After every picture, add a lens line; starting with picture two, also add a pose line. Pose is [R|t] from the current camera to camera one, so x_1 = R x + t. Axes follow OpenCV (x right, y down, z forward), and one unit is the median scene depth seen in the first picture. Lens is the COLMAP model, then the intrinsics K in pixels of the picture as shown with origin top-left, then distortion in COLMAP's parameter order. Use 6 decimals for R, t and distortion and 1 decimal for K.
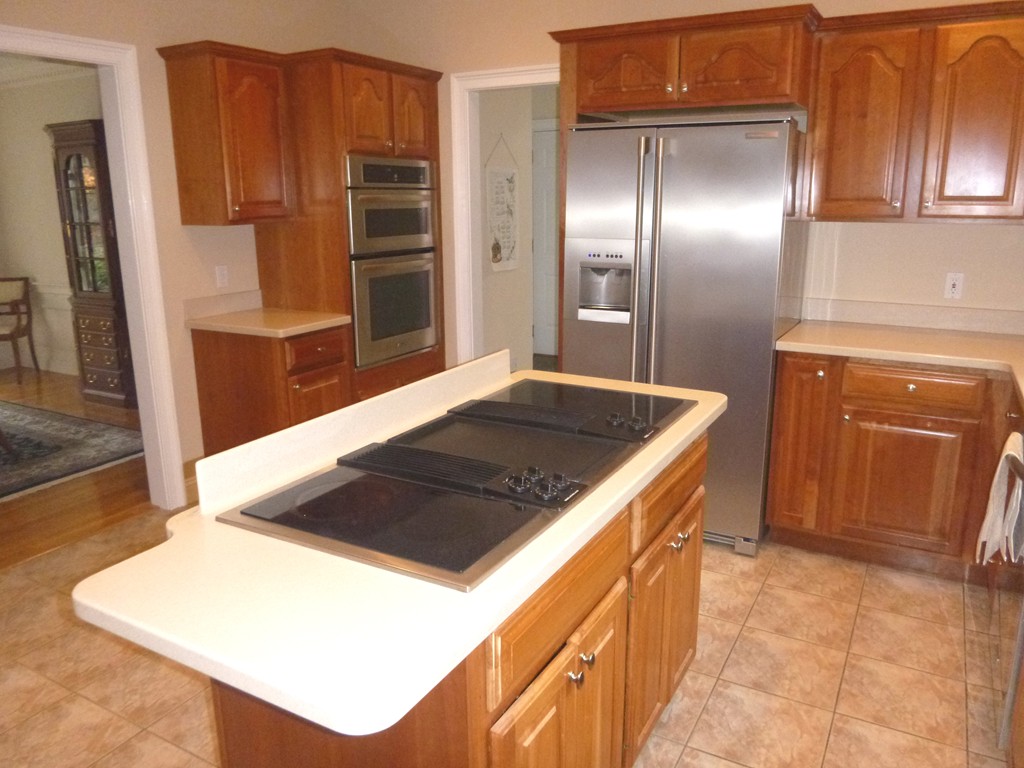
lens RADIAL K [[757.1, 0, 512.0], [0, 757.1, 384.0], [0, 0, 1]] dist [-0.039834, 0.000464]
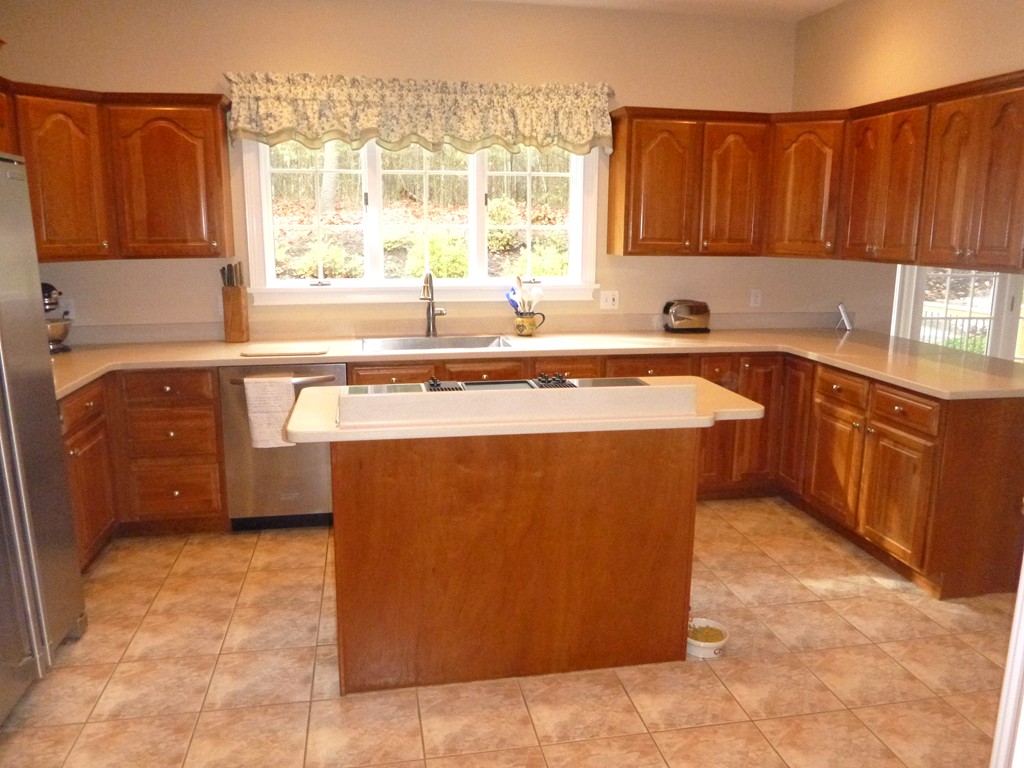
lens RADIAL K [[757.1, 0, 512.0], [0, 757.1, 384.0], [0, 0, 1]] dist [-0.039834, 0.000464]
pose [[-0.645666, -0.153111, 0.748113, -0.821752], [0.184497, 0.919389, 0.347397, -0.336353], [-0.740997, 0.362327, -0.565370, 1.280587]]
